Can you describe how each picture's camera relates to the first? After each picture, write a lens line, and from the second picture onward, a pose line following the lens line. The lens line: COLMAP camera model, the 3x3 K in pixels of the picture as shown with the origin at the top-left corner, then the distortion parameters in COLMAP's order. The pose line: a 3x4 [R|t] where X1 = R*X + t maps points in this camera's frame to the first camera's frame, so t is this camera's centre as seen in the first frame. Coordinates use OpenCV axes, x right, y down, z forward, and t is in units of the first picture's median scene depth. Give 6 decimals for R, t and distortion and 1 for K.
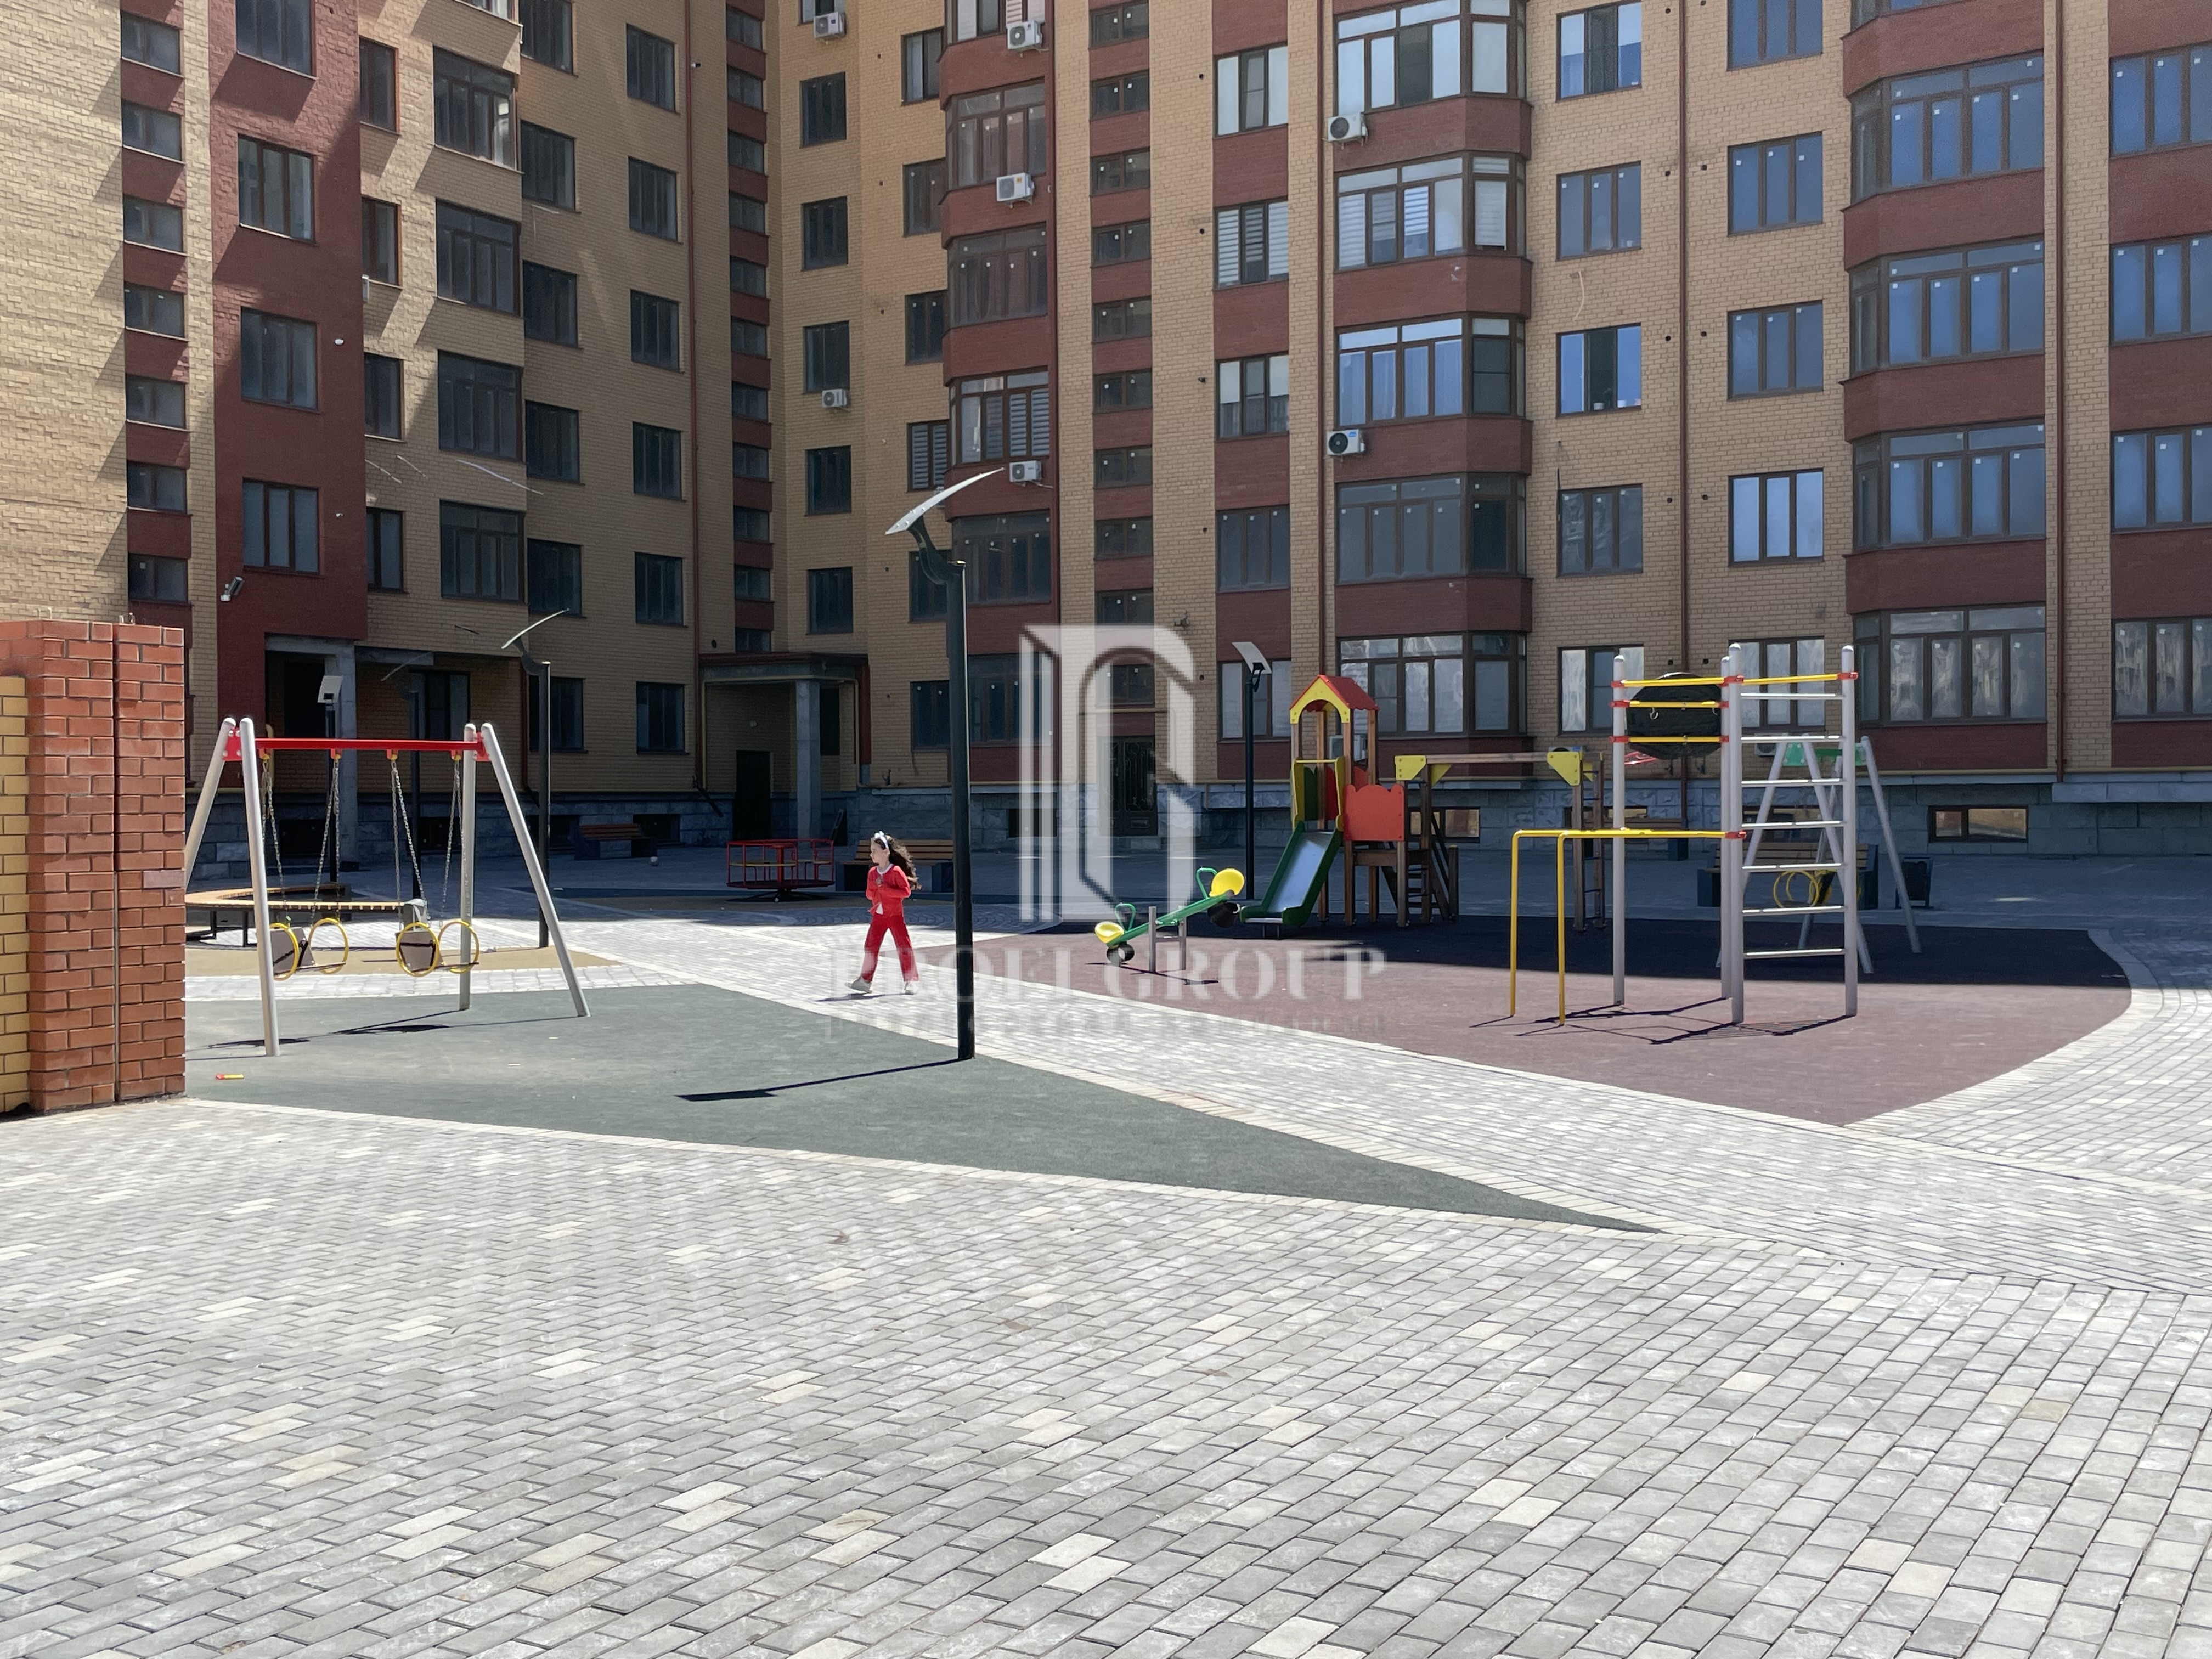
lens RADIAL K [[2247.0, 0, 1103.7], [0, 2247.0, 832.4], [0, 0, 1]] dist [0.039217, 0.000000]
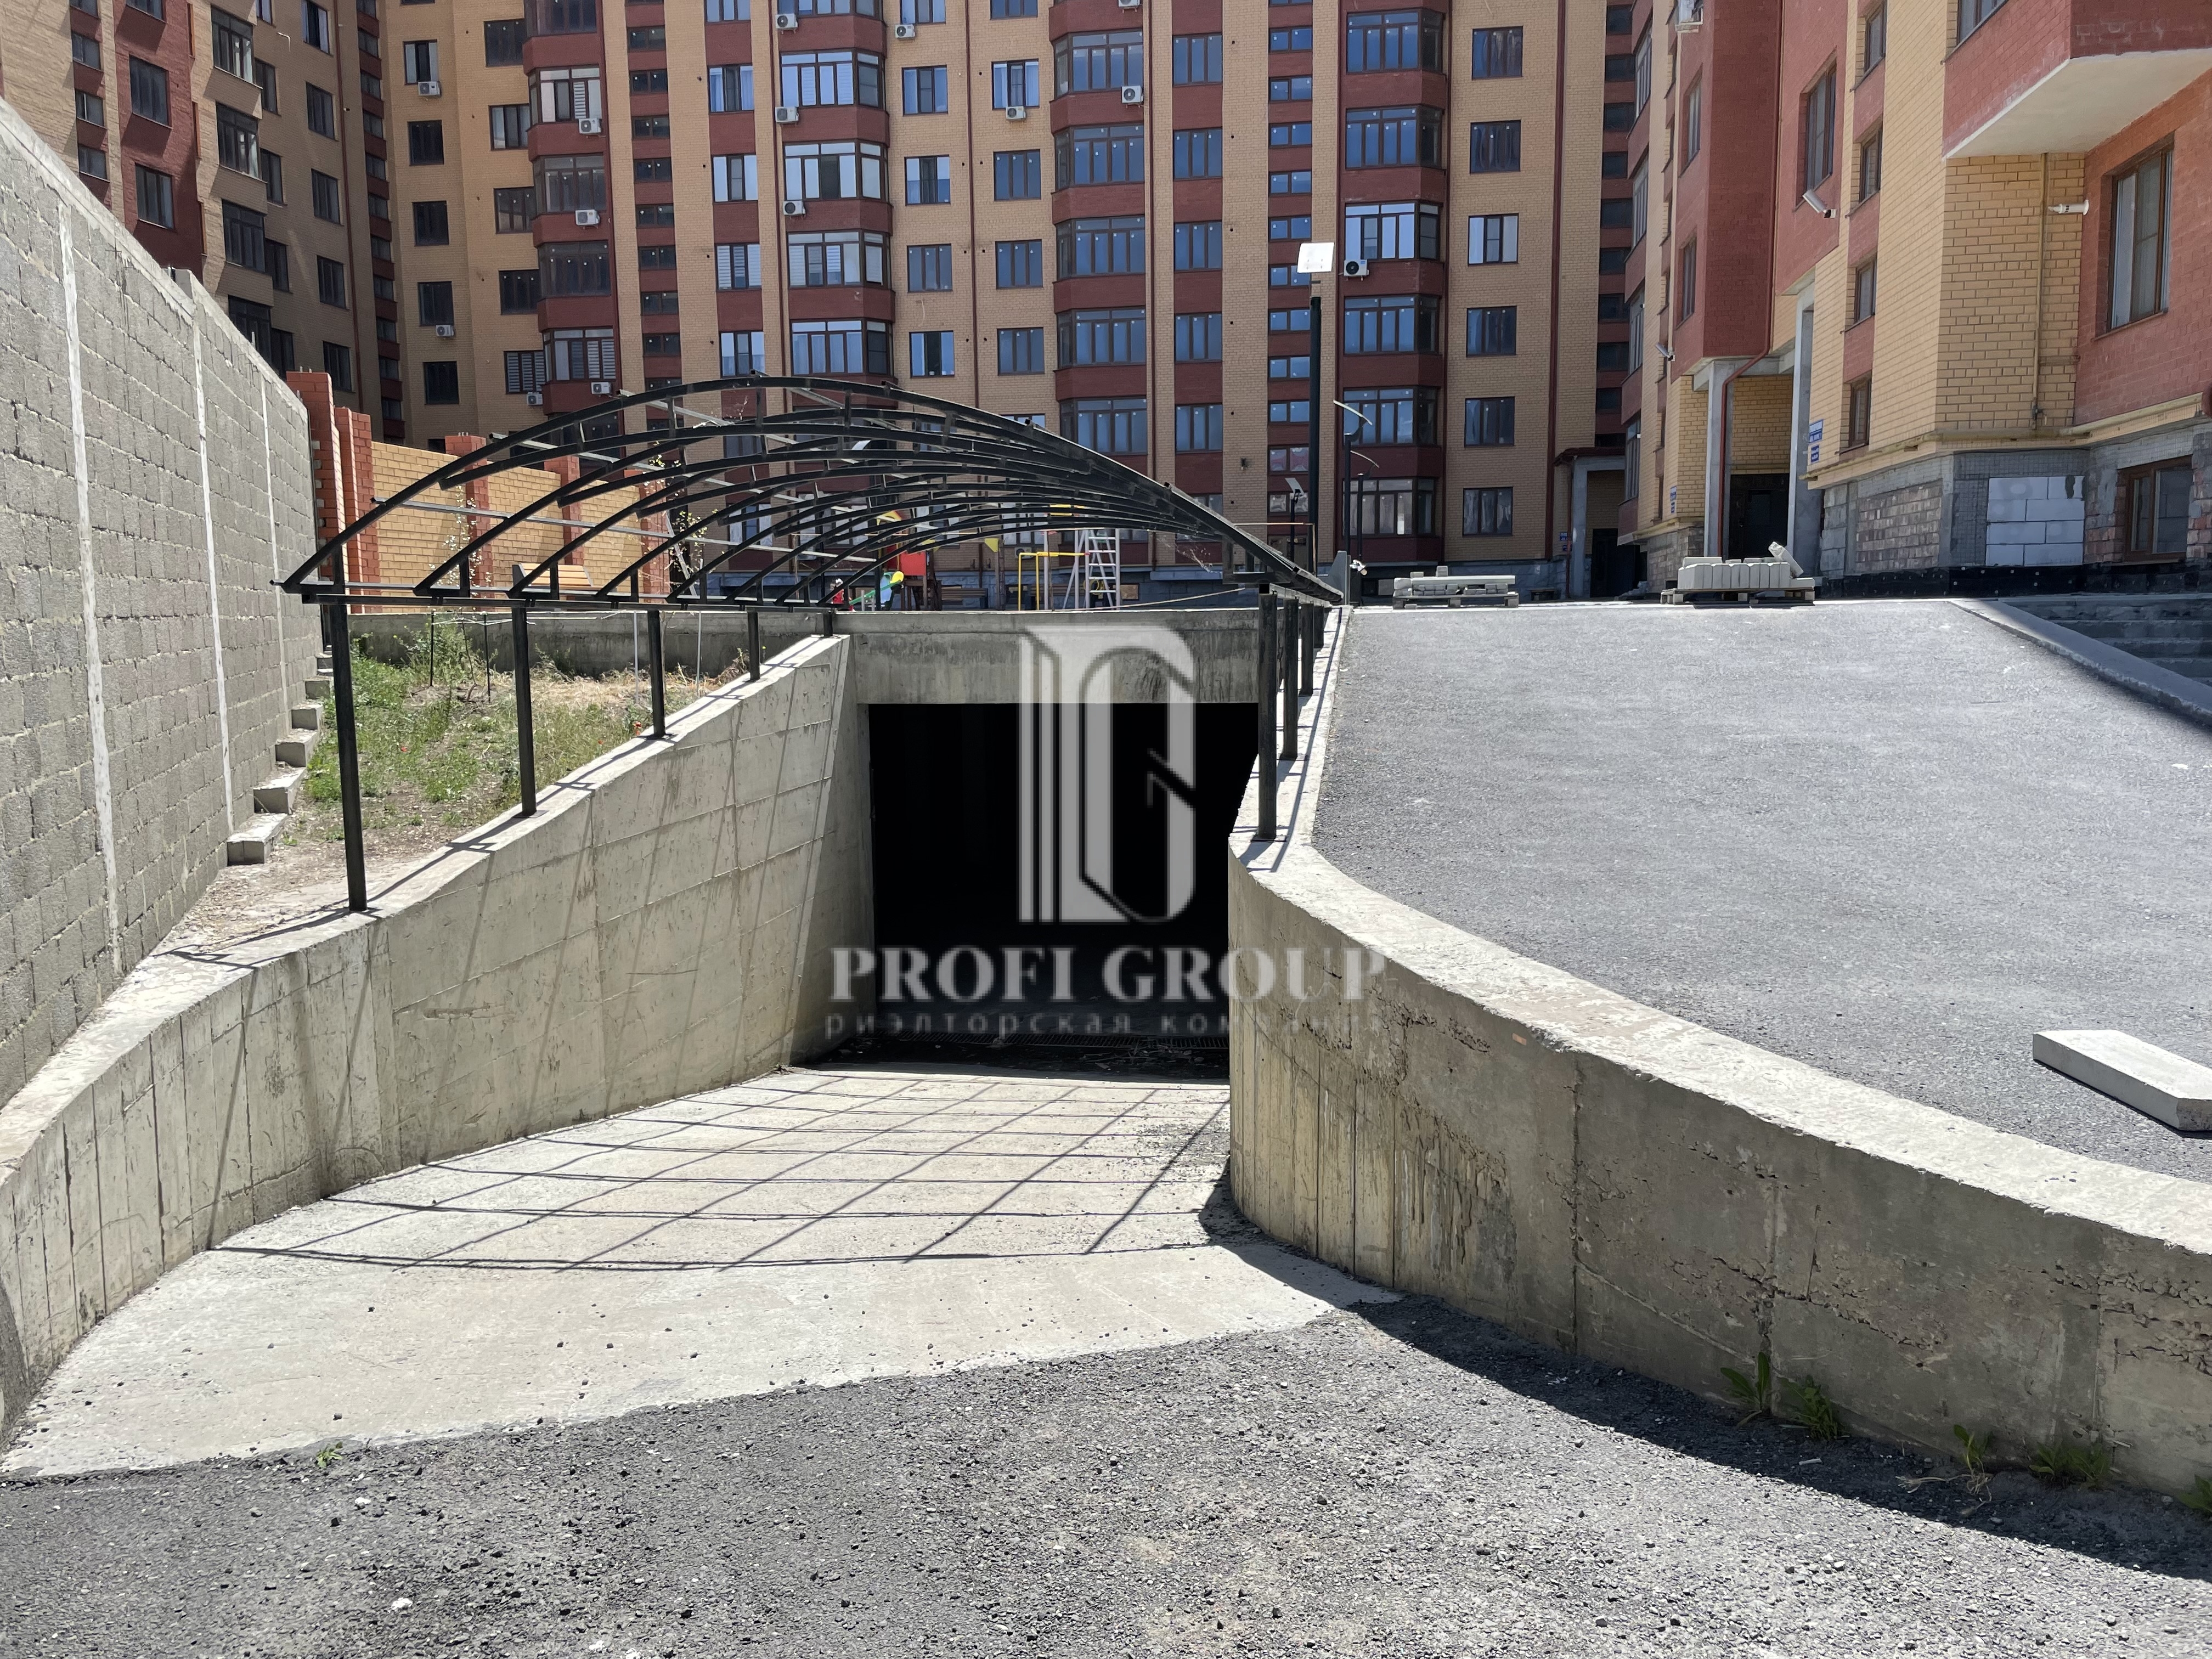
lens RADIAL K [[1656.0, 0, 1113.1], [0, 1656.0, 835.9], [0, 0, 1]] dist [-0.037470, -0.013218]
pose [[0.927640, -0.040276, 0.371298, -0.169141], [-0.001674, 0.993710, 0.111974, 0.042444], [-0.373472, -0.104493, 0.921737, -0.377242]]
